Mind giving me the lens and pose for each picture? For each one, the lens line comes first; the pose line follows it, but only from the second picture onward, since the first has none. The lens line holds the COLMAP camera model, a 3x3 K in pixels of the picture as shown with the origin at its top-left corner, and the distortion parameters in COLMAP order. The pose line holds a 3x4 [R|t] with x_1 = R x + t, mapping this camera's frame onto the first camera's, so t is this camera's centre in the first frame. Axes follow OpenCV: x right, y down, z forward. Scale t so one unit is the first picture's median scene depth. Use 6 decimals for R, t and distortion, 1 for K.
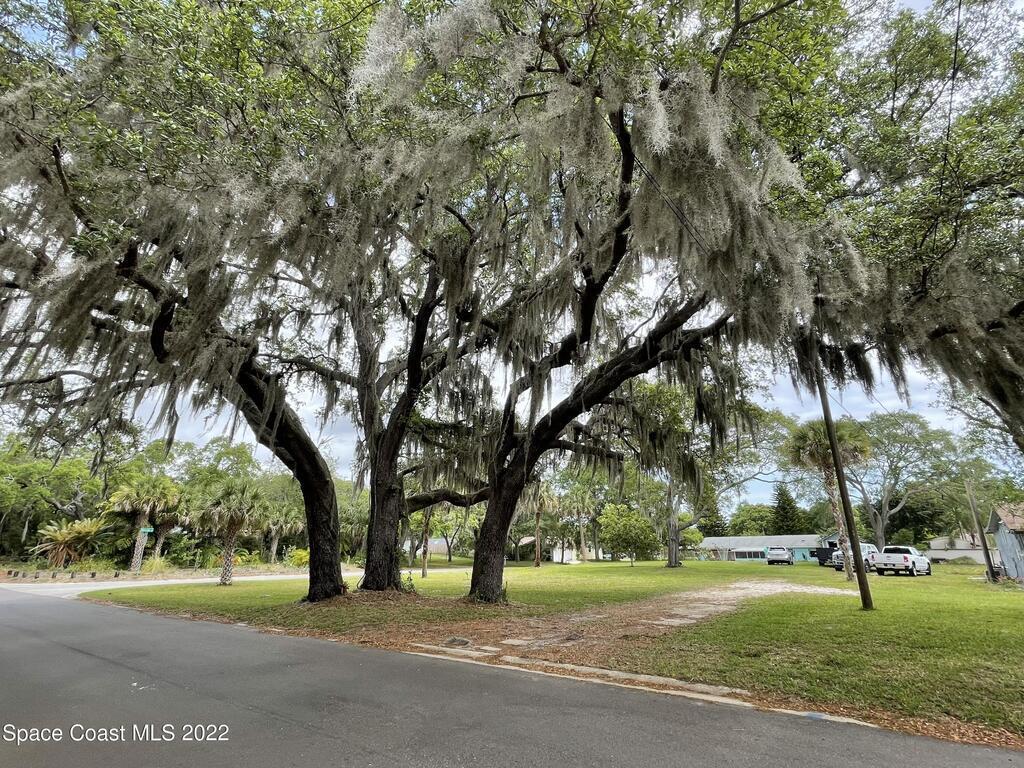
lens RADIAL K [[491.8, 0, 512.0], [0, 491.8, 384.0], [0, 0, 1]] dist [-0.020650, 0.016225]
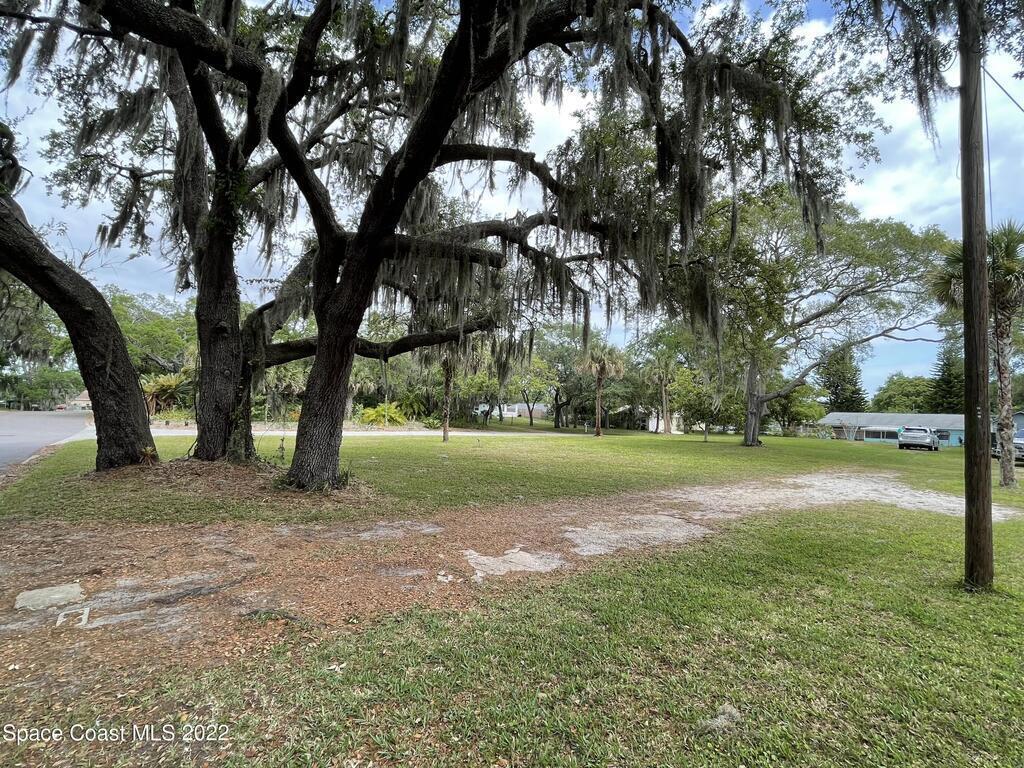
lens RADIAL K [[491.8, 0, 512.0], [0, 491.8, 384.0], [0, 0, 1]] dist [-0.020650, 0.016225]
pose [[0.968513, 0.024965, -0.247710, 0.135437], [0.040631, 0.965771, 0.256196, 0.051774], [0.245627, -0.258194, 0.934347, 0.169222]]
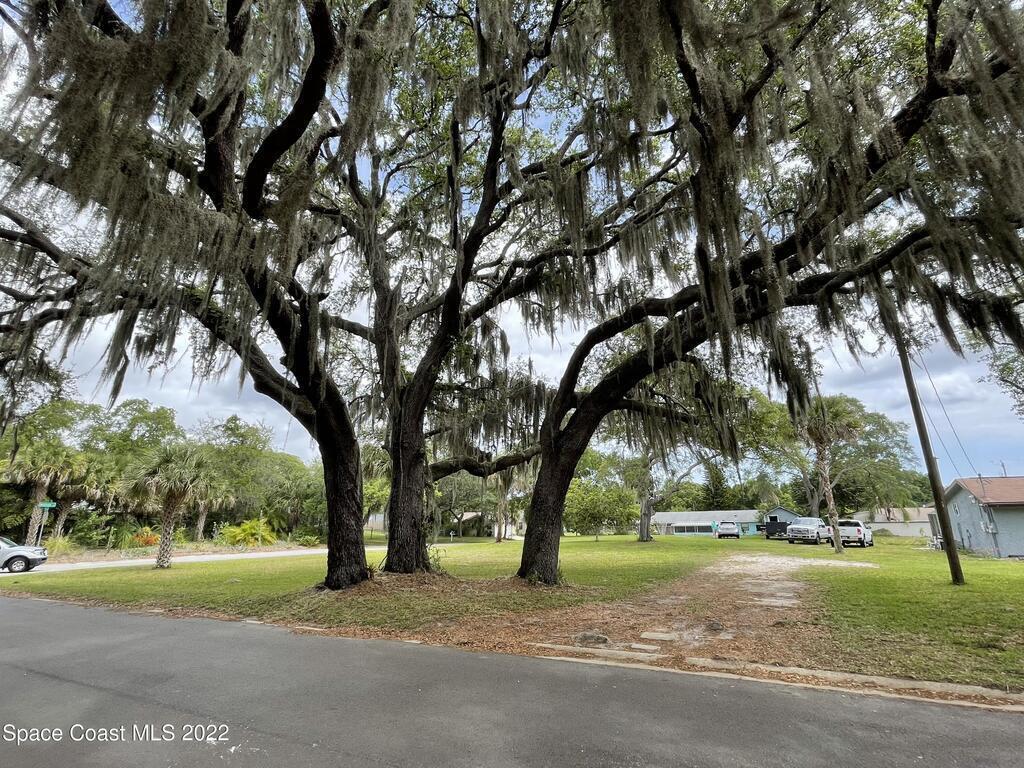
lens RADIAL K [[491.8, 0, 512.0], [0, 491.8, 384.0], [0, 0, 1]] dist [-0.020650, 0.016225]
pose [[0.988443, 0.036665, 0.147093, -0.086370], [-0.043231, 0.998195, 0.041690, 0.021441], [-0.145298, -0.047567, 0.988244, 0.061457]]
